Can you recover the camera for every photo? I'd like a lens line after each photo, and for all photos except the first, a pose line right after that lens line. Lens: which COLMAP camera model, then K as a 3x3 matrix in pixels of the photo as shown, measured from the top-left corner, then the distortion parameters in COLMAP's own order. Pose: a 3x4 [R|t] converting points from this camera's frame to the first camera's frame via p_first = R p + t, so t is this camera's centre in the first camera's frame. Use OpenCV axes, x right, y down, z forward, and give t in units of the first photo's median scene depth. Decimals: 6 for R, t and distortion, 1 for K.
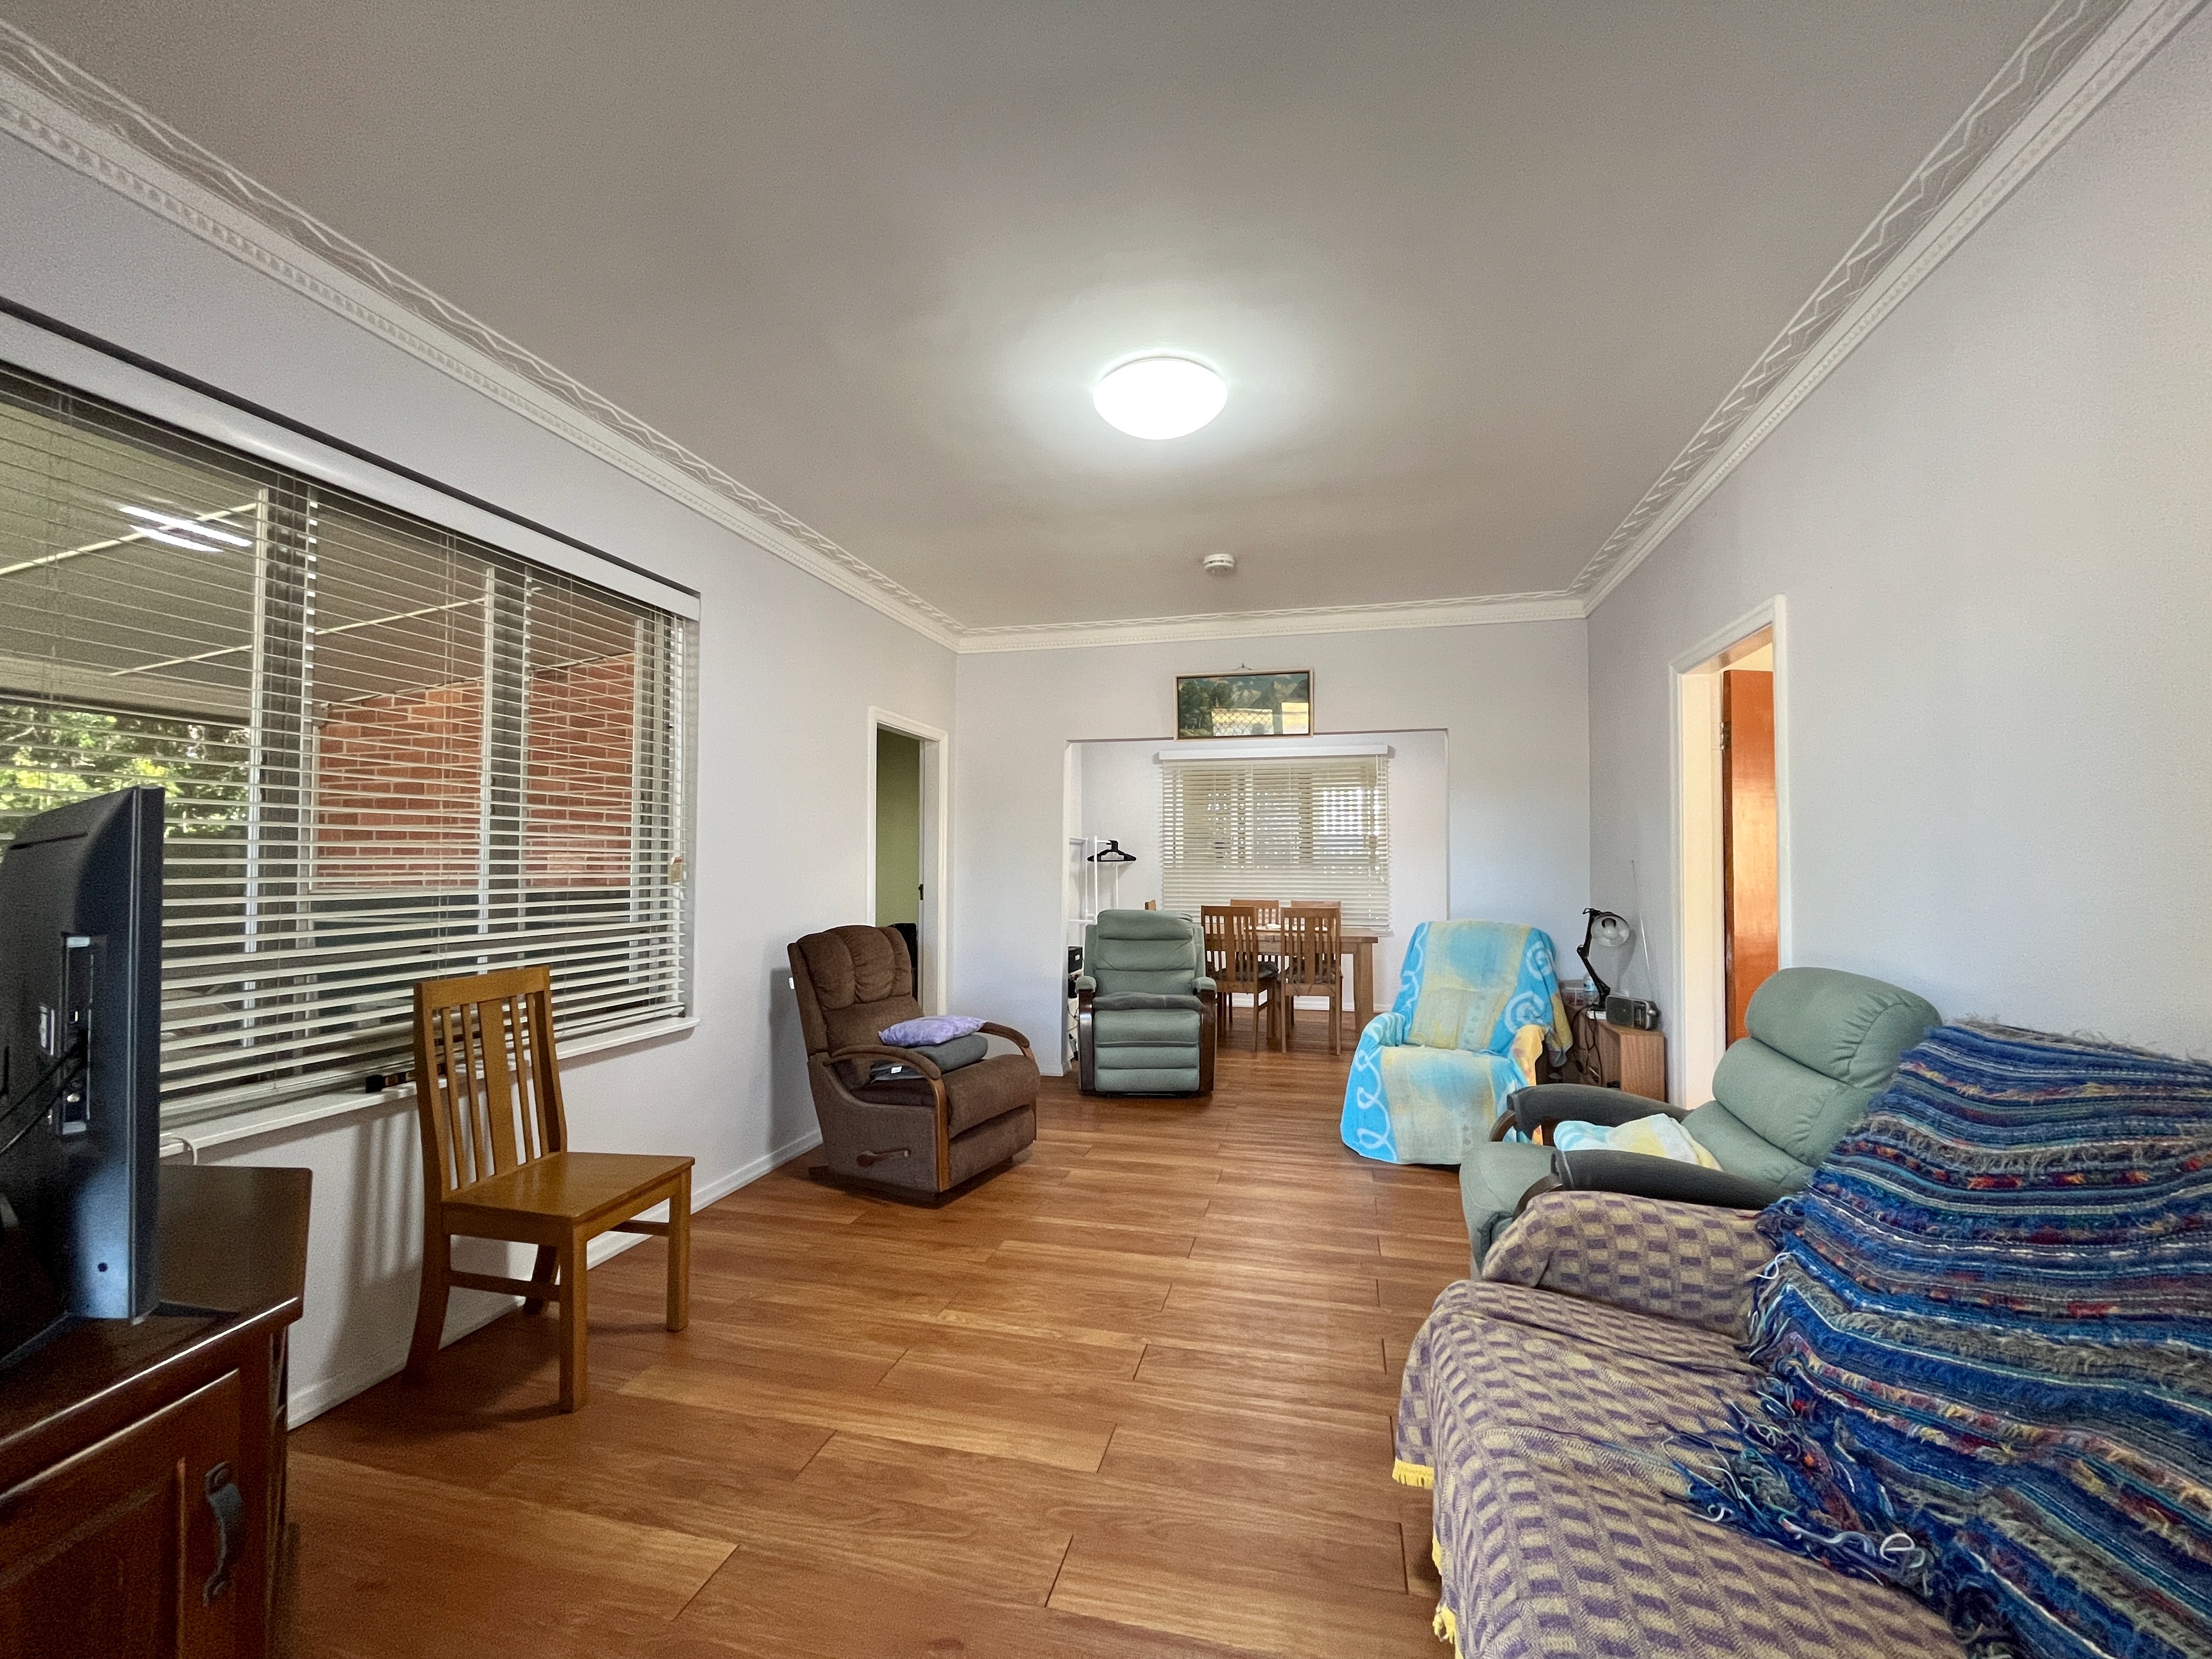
lens RADIAL K [[902.4, 0, 1107.1], [0, 902.4, 839.2], [0, 0, 1]] dist [-0.002383, 0.000173]
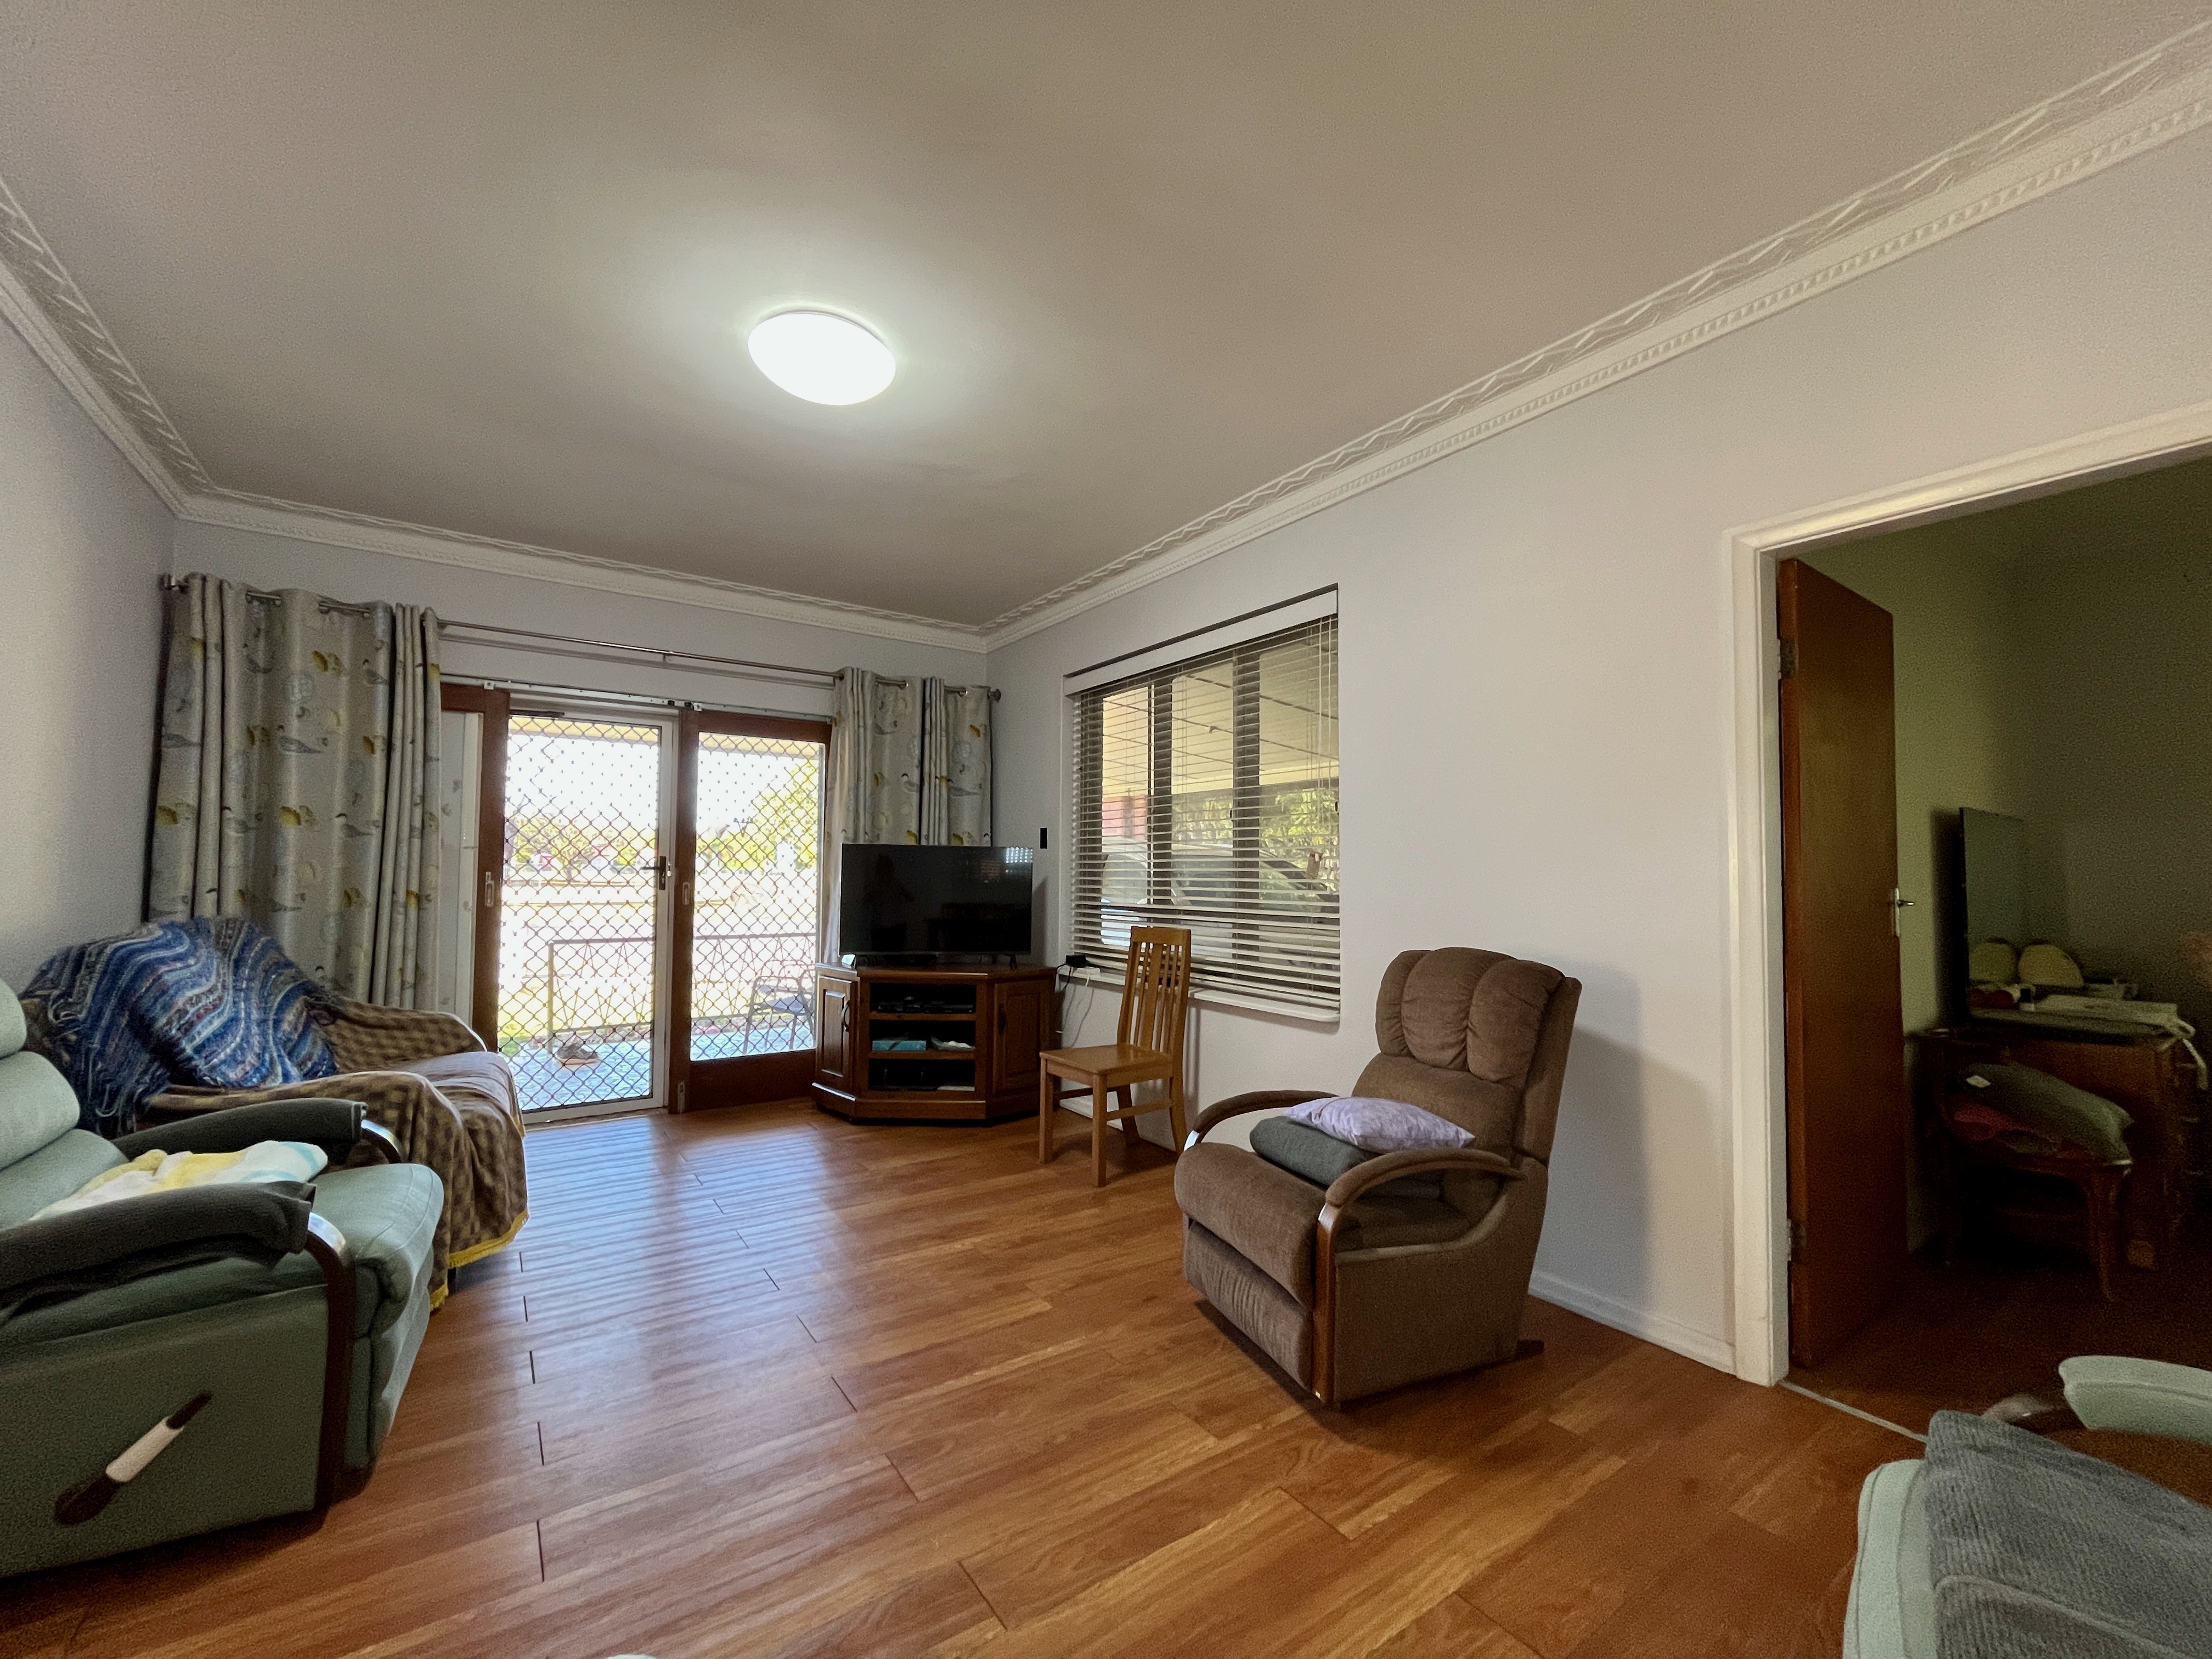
lens RADIAL K [[902.4, 0, 1107.1], [0, 902.4, 839.2], [0, 0, 1]] dist [-0.002383, 0.000173]
pose [[-0.657863, -0.038352, -0.752160, 0.497263], [0.014867, 0.997847, -0.063883, 0.072306], [0.752991, -0.053209, -0.655876, 1.621934]]
